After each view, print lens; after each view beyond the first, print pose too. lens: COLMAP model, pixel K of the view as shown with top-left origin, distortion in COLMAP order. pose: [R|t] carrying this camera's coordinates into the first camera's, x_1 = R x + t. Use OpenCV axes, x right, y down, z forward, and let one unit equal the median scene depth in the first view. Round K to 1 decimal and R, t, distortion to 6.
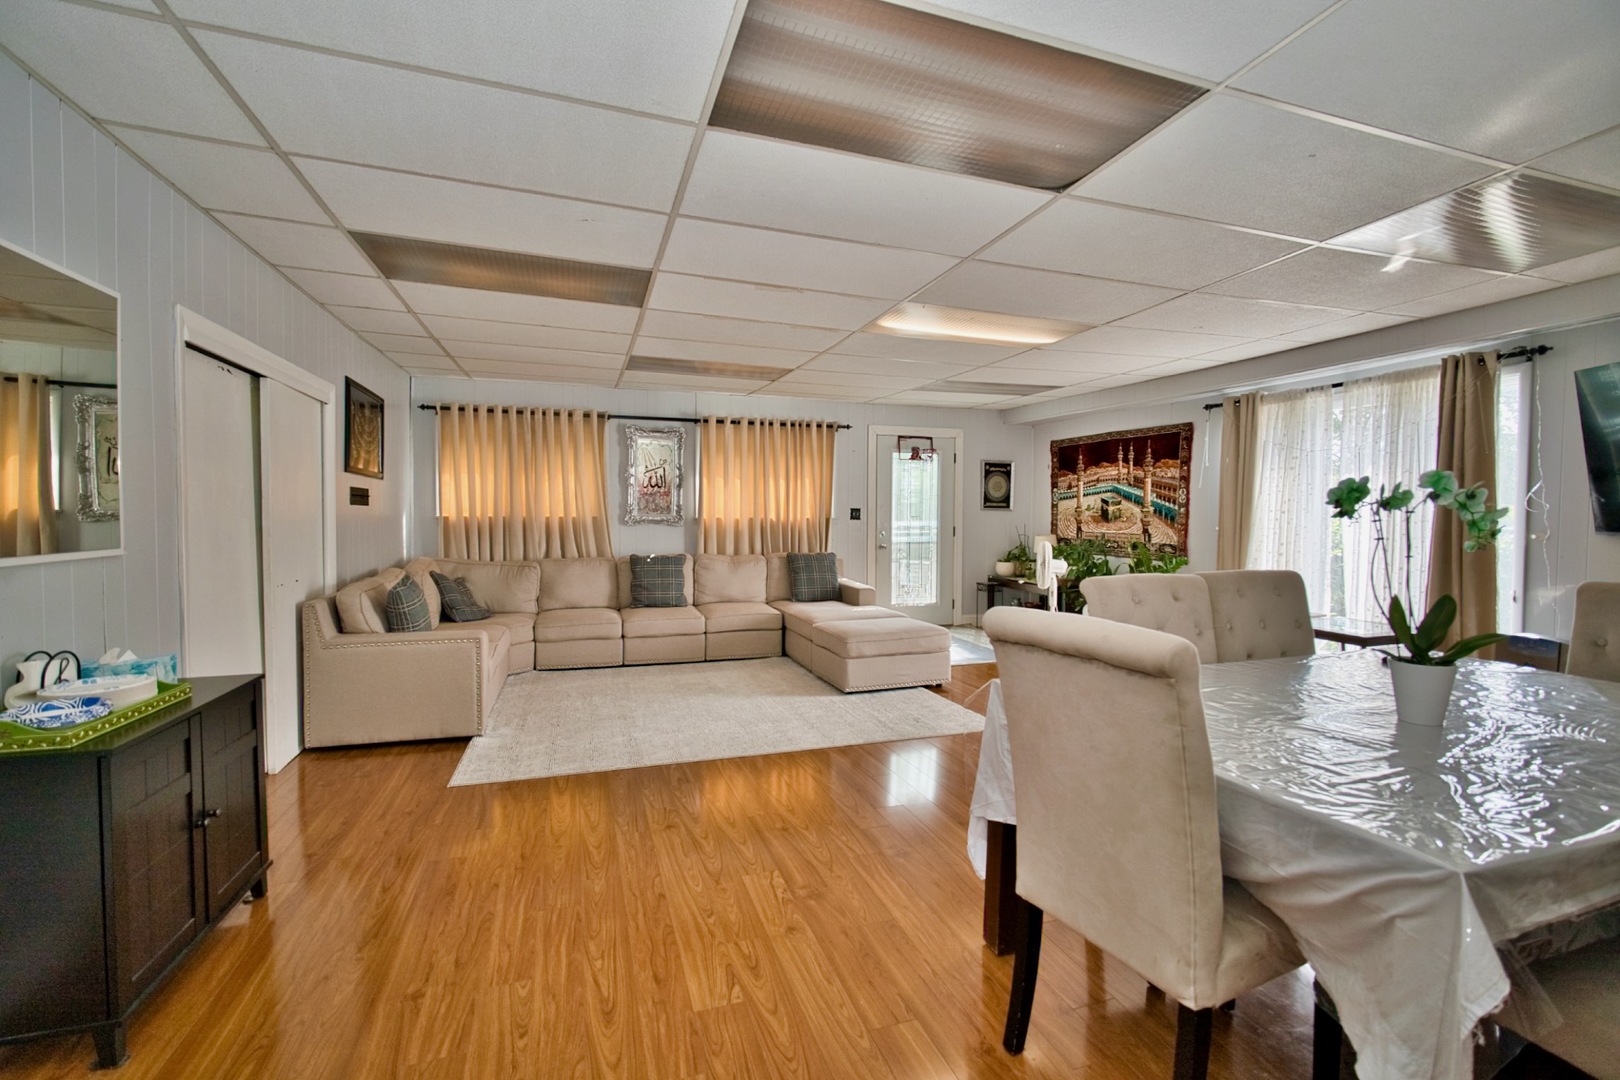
lens RADIAL K [[697.2, 0, 812.7], [0, 697.2, 535.9], [0, 0, 1]] dist [-0.020532, 0.006240]
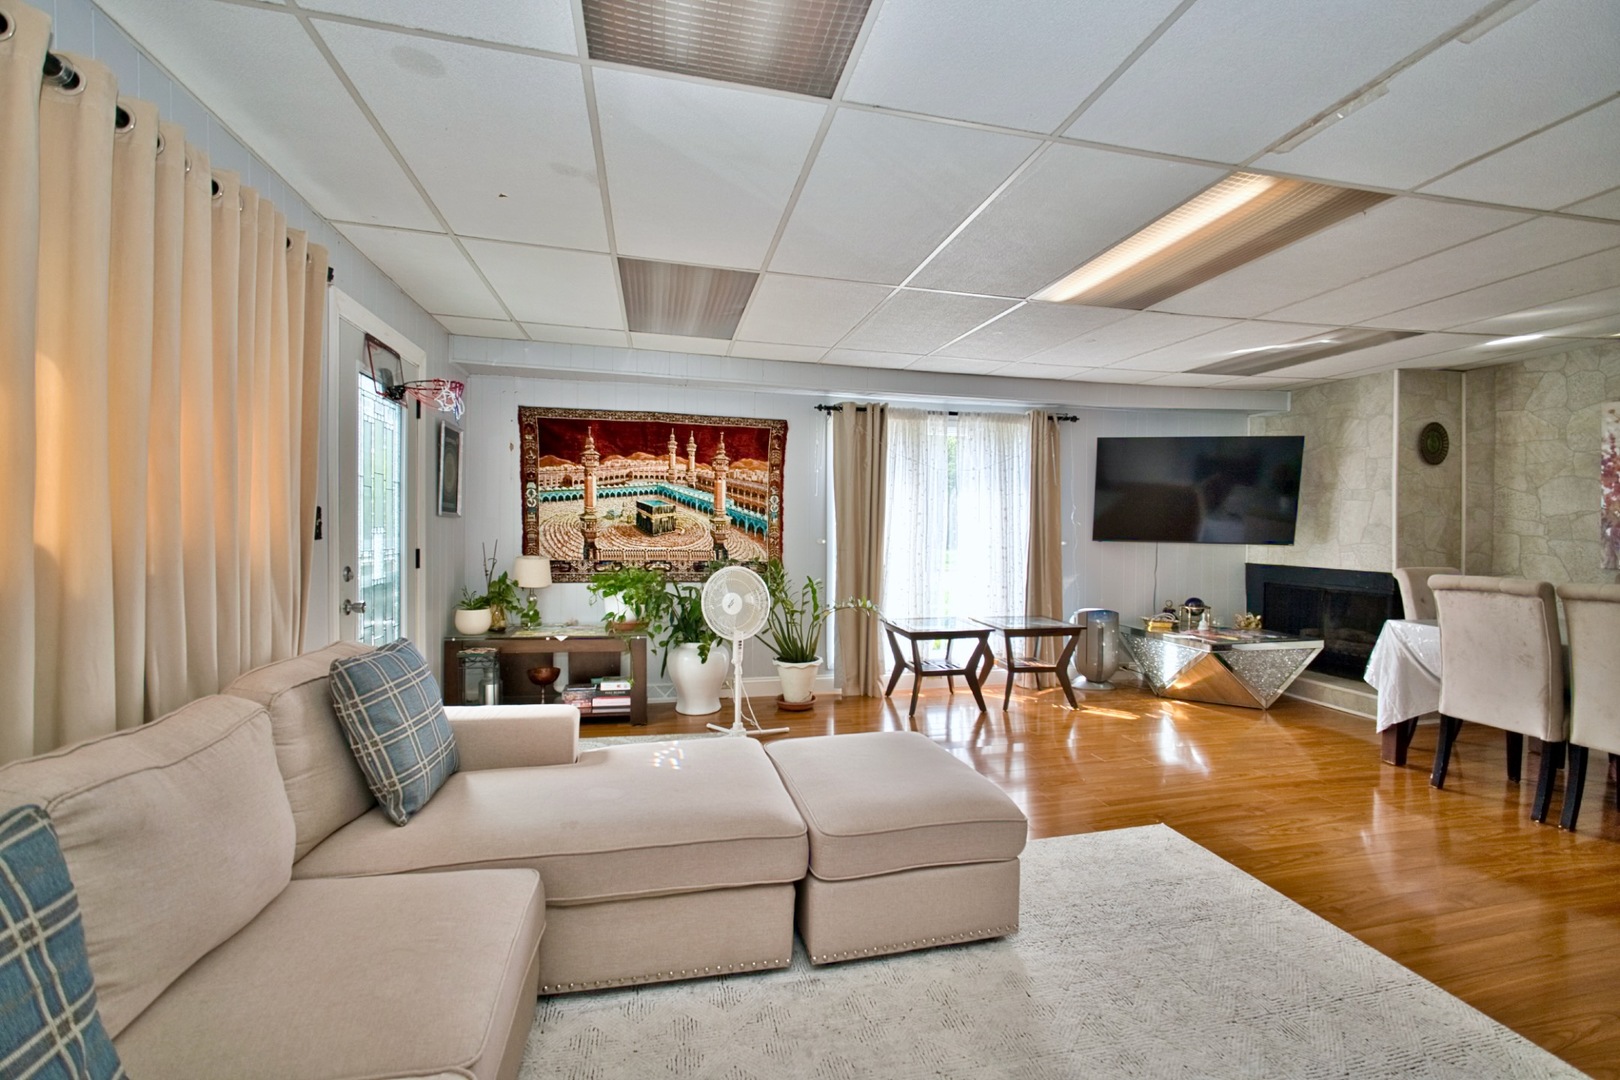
lens RADIAL K [[697.2, 0, 812.7], [0, 697.2, 535.9], [0, 0, 1]] dist [-0.020532, 0.006240]
pose [[0.115458, -0.016925, 0.993168, -0.293956], [0.020380, 0.999685, 0.014667, -0.028524], [-0.993103, 0.018547, 0.115767, 0.799358]]
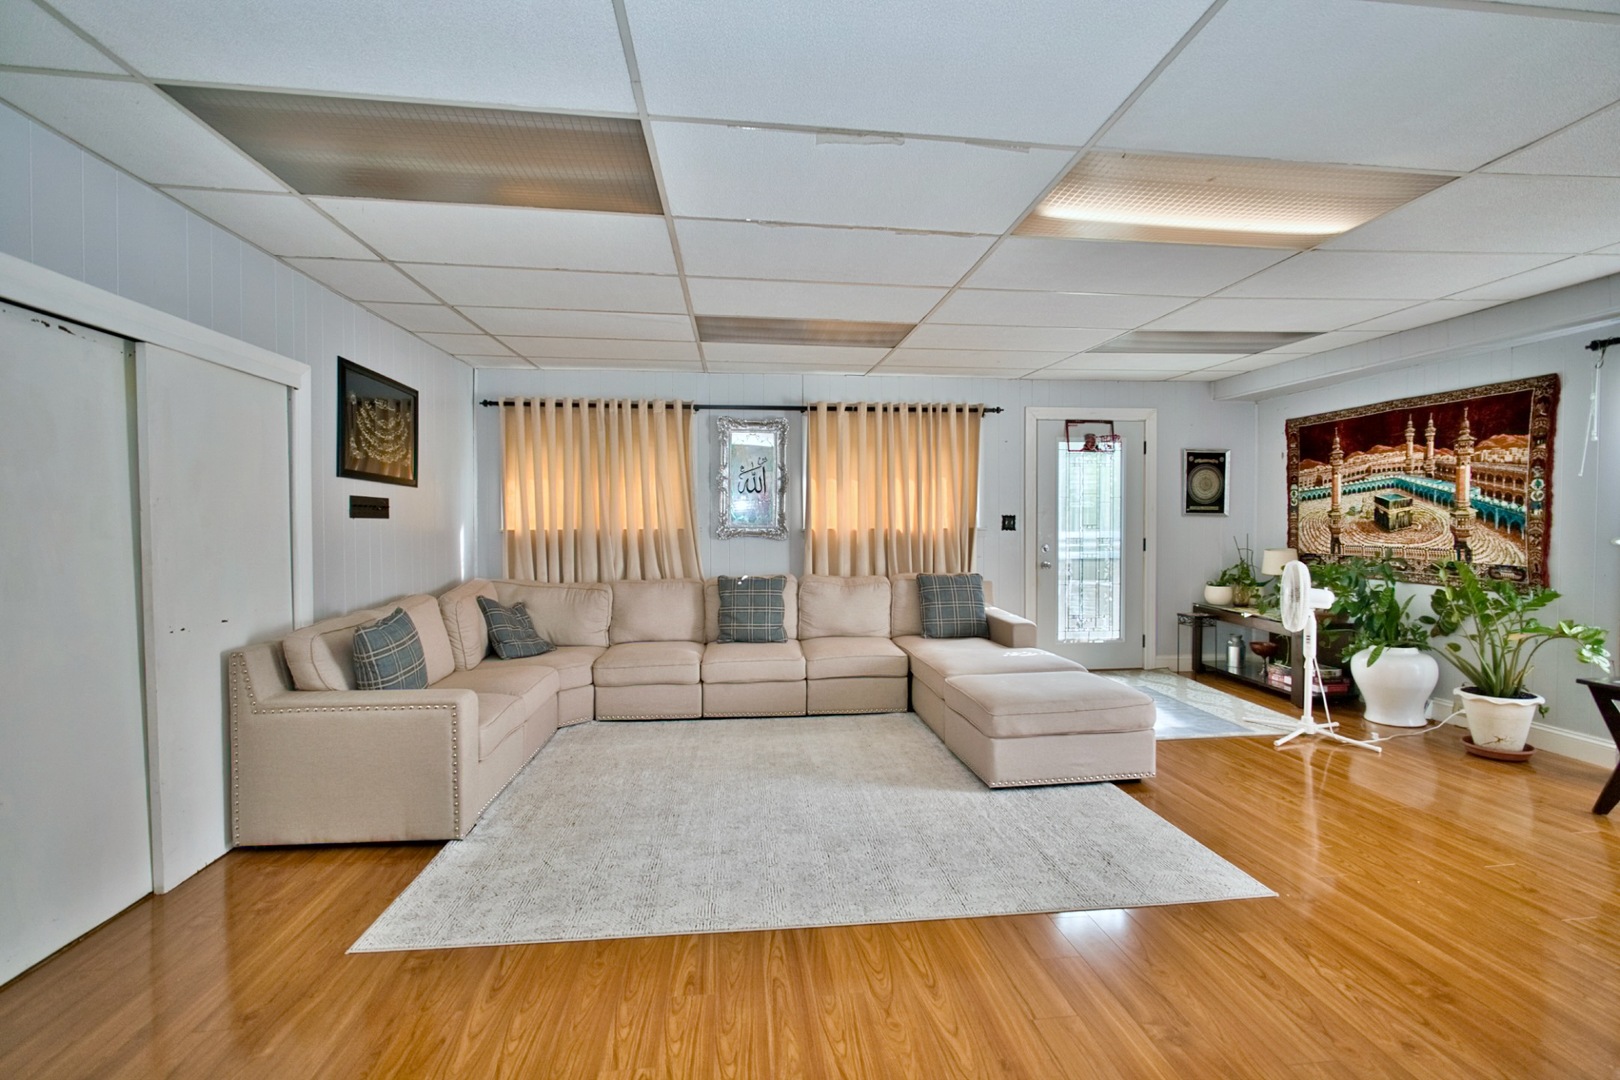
lens RADIAL K [[697.2, 0, 812.7], [0, 697.2, 535.9], [0, 0, 1]] dist [-0.020532, 0.006240]
pose [[0.975868, -0.004373, -0.218316, 0.019850], [0.001959, 0.999935, -0.011273, -0.009508], [0.218351, 0.010574, 0.975813, 0.224109]]
